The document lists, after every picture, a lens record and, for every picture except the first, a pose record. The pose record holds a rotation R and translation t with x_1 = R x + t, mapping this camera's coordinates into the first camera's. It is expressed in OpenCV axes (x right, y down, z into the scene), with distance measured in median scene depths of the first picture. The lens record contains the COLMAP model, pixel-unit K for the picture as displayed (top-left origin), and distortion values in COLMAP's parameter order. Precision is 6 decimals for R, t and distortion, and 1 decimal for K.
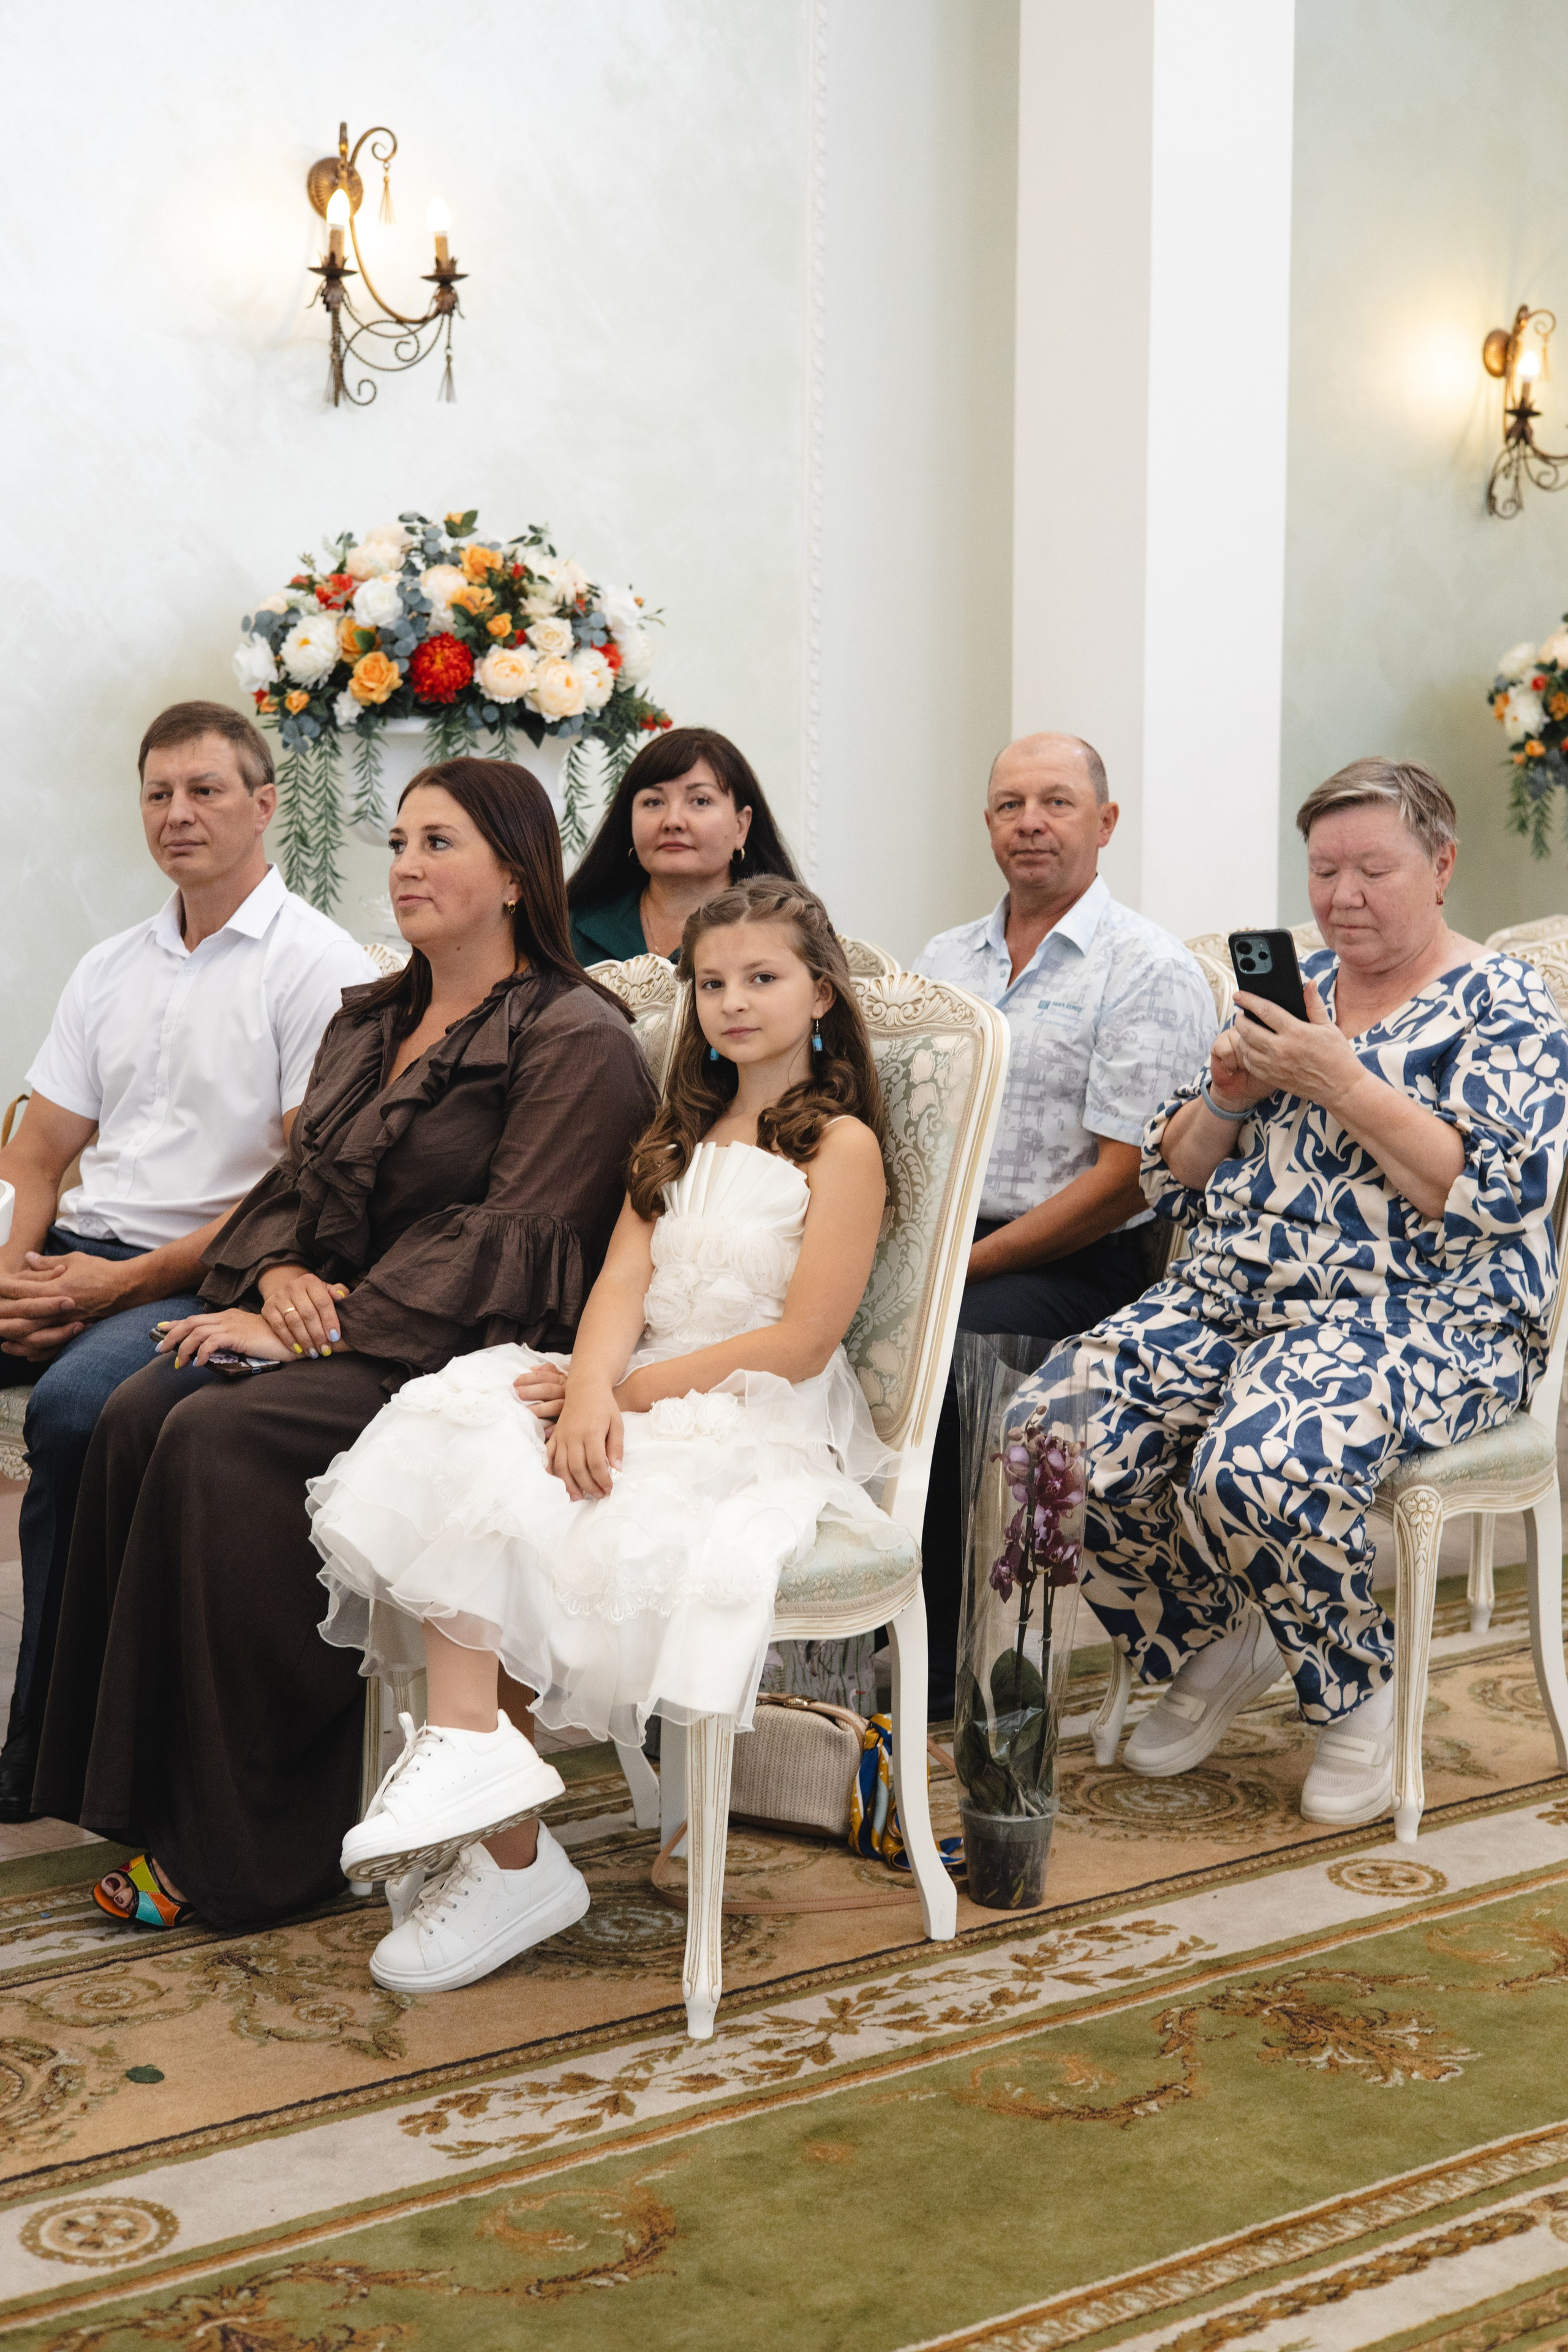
lens RADIAL K [[3324.4, 0, 784.0], [0, 3324.4, 1176.0], [0, 0, 1]] dist [0.012328, 0.047551]
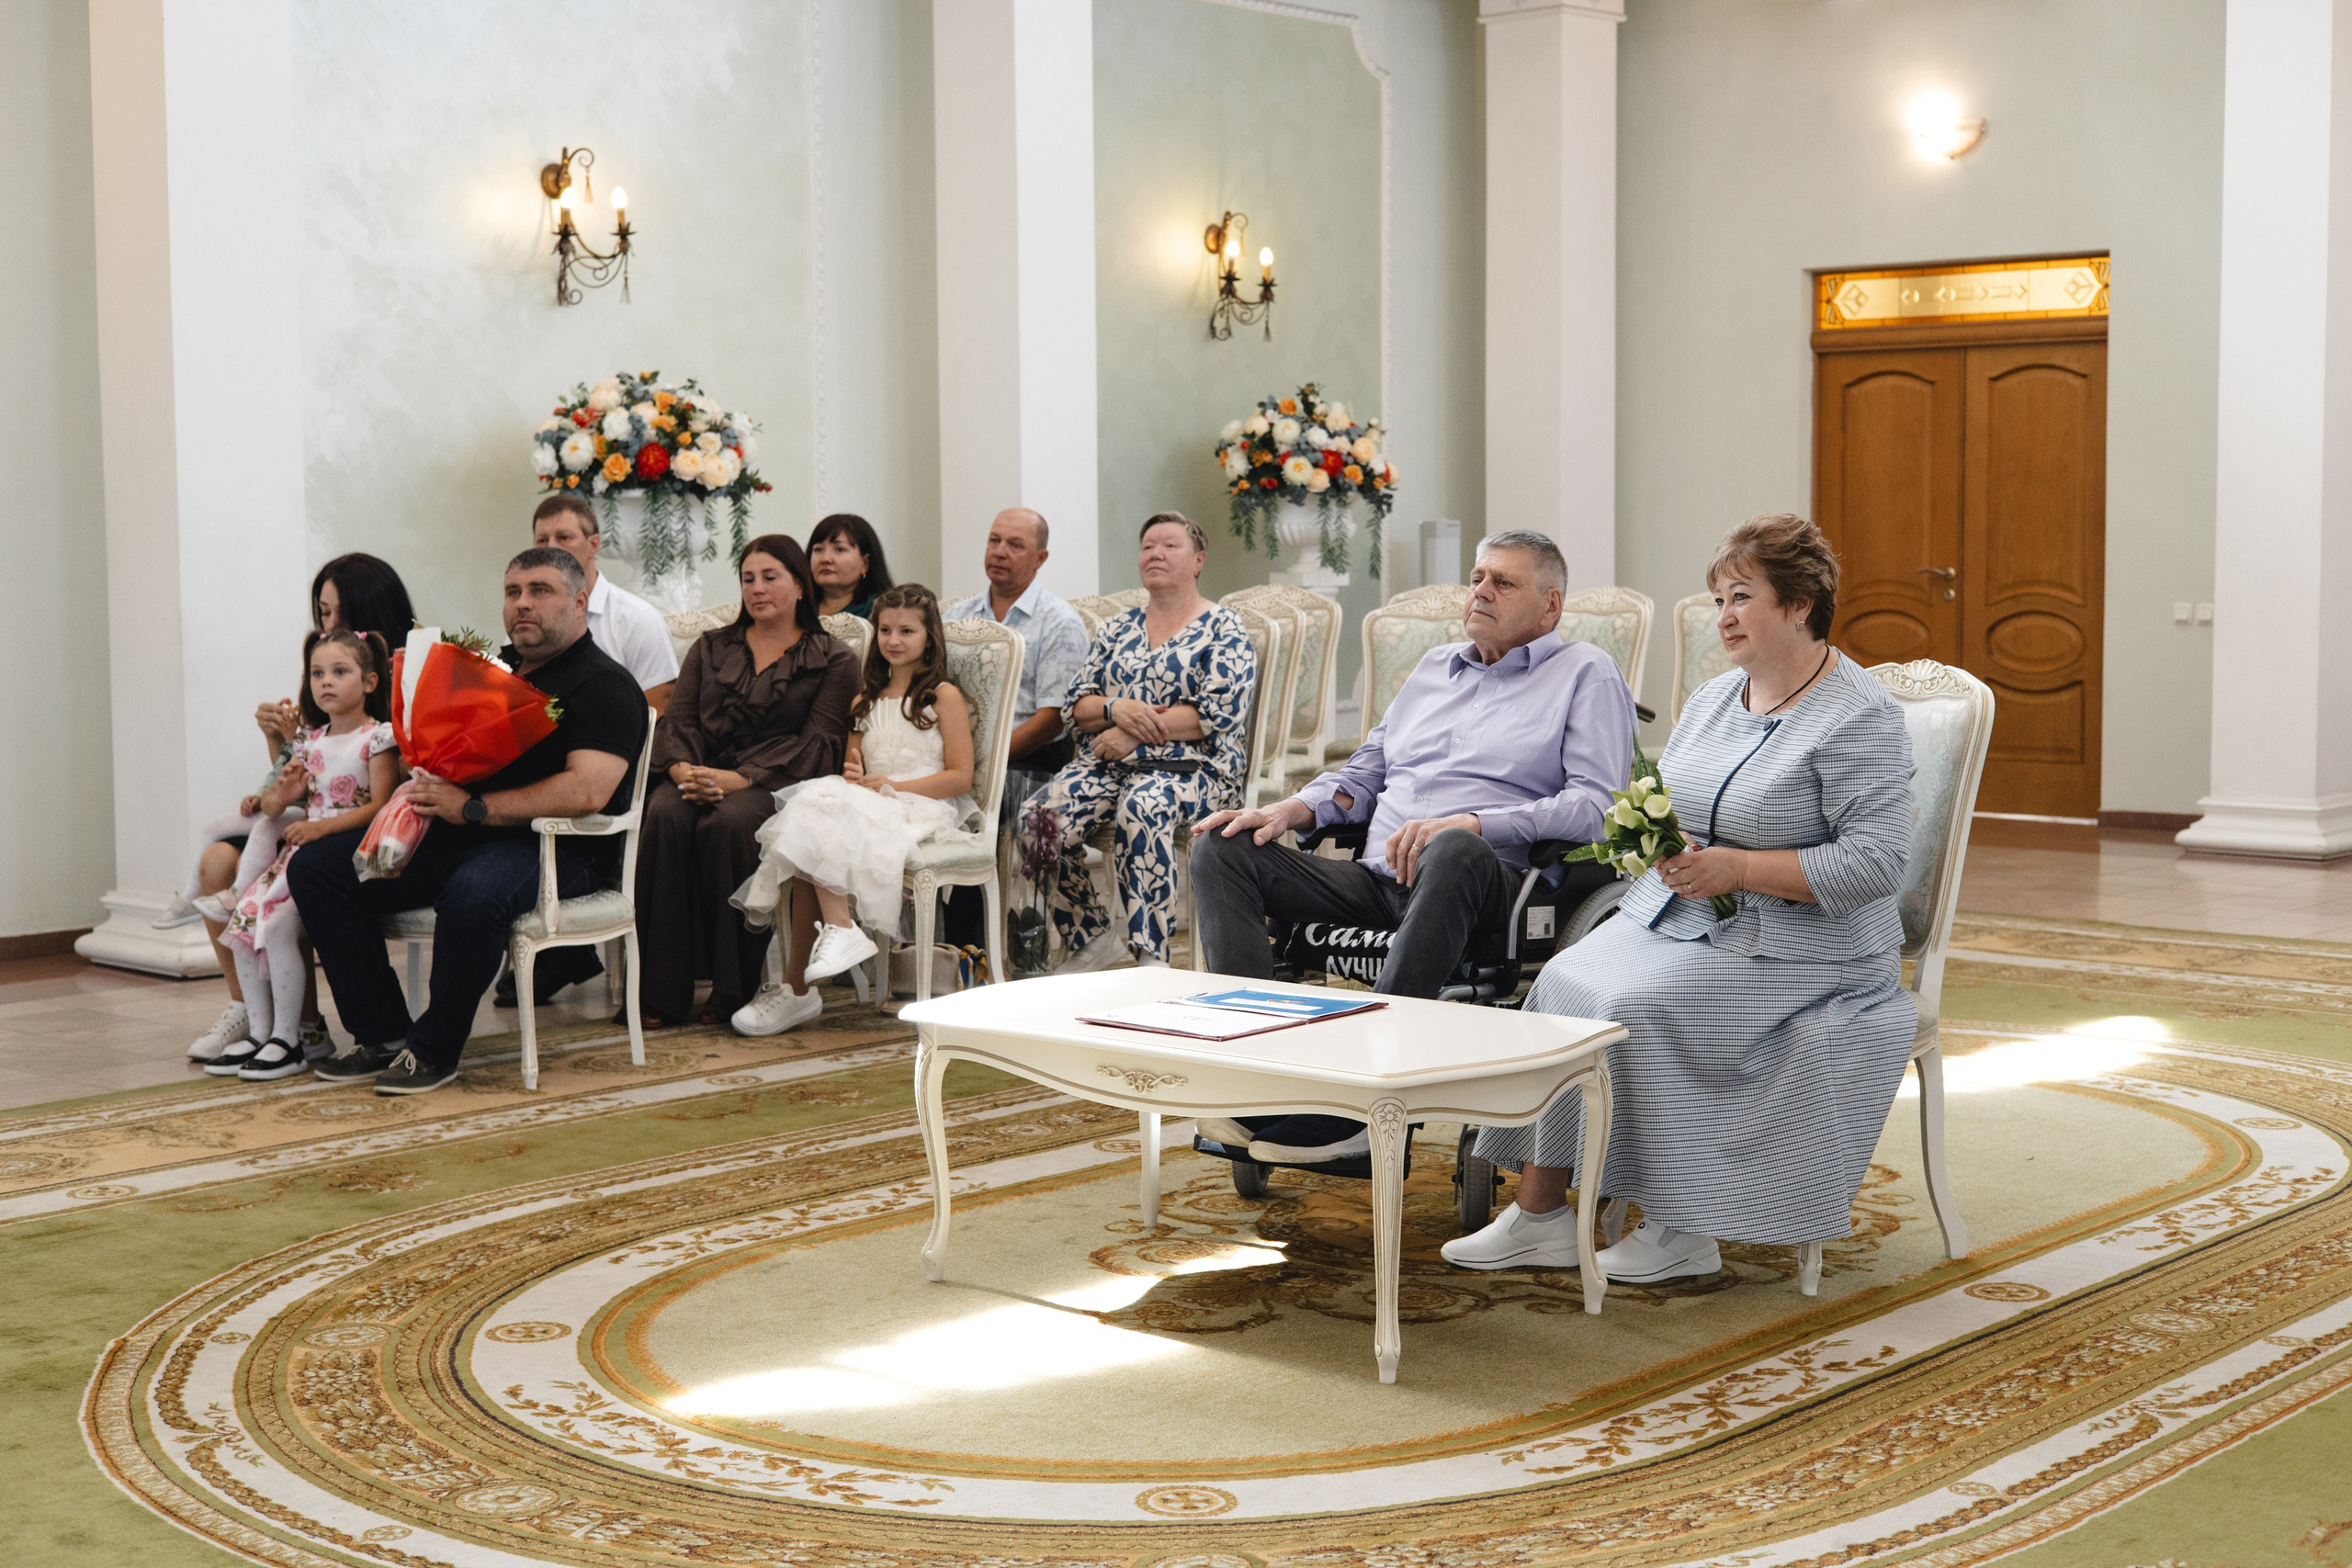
lens RADIAL K [[3311.1, 0, 1189.1], [0, 3311.1, 789.2], [0, 0, 1]] dist [0.015278, -0.001105]
pose [[0.980166, -0.030413, 0.195832, -0.176157], [0.033825, 0.999328, -0.014099, 0.062049], [-0.195272, 0.020444, 0.980536, -0.833253]]
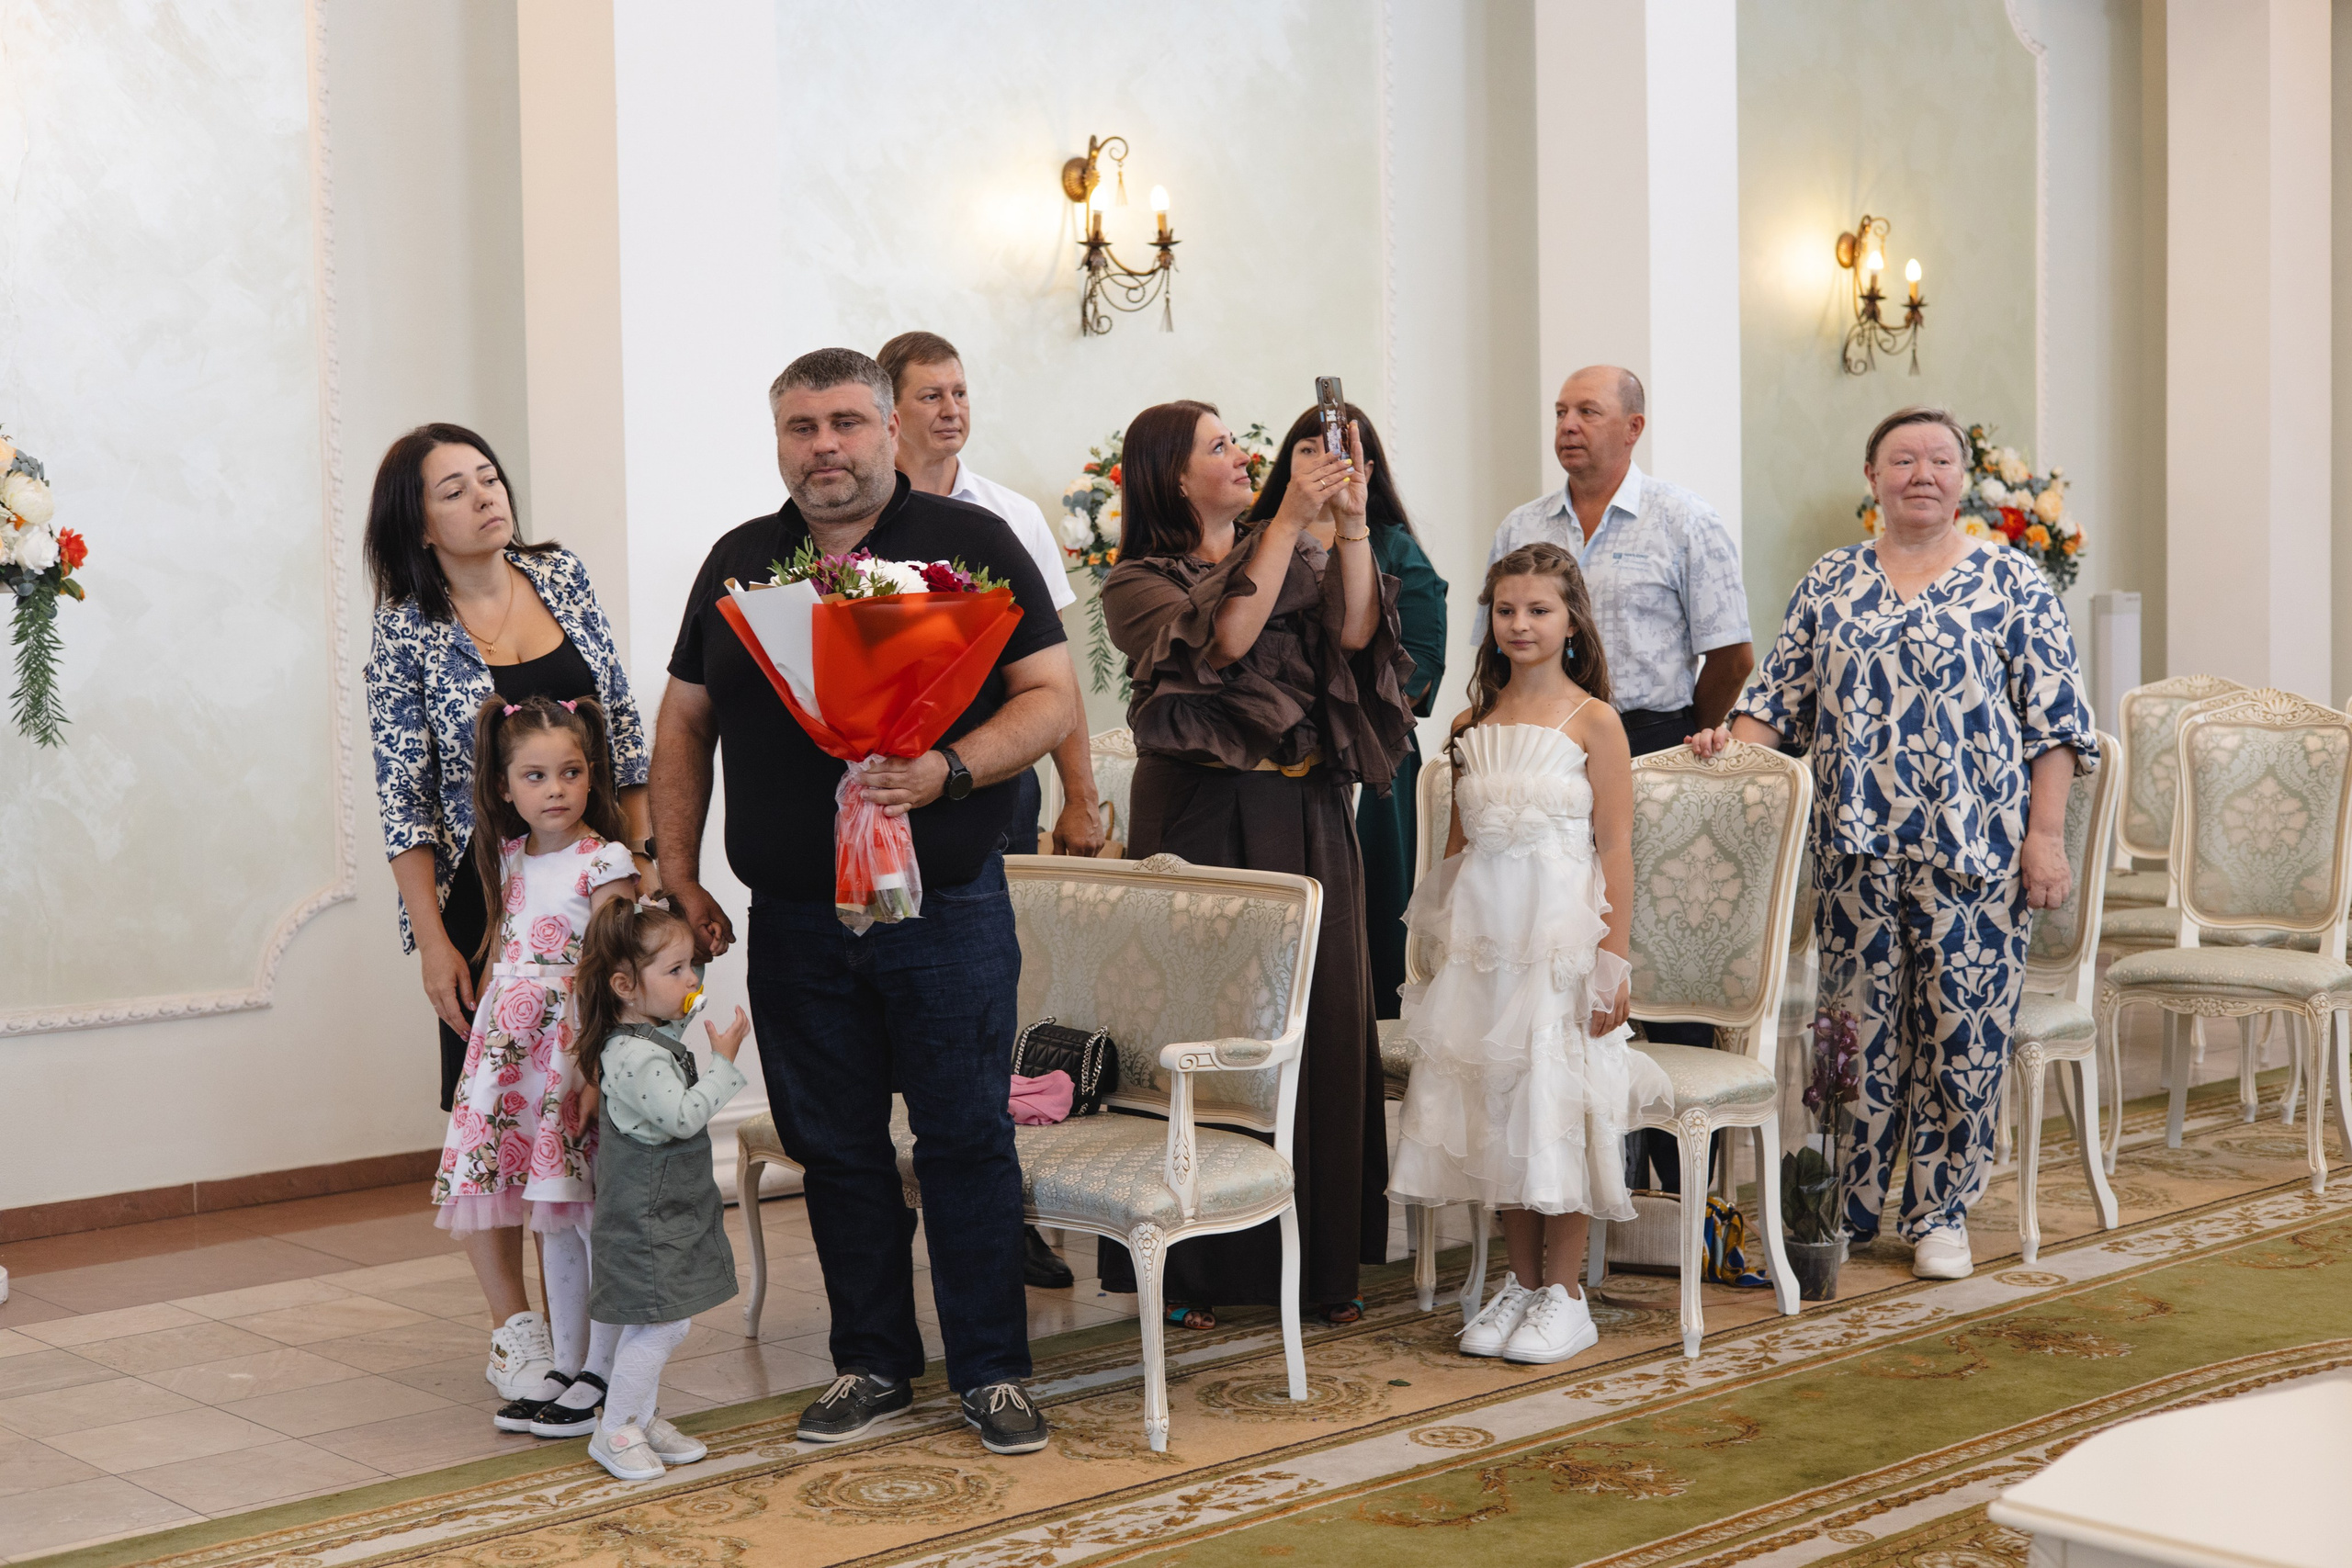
lens RADIAL K [[3324.1, 0, 1176.0], [0, 3324.1, 784.0], [0, 0, 1]] dist [0.012328, 0.047551]
pose [[0.996031, -0.029921, 0.083825, -0.241120], [0.033568, 0.998535, -0.042445, 0.014315], [-0.082433, 0.045091, 0.995576, -0.400173]]
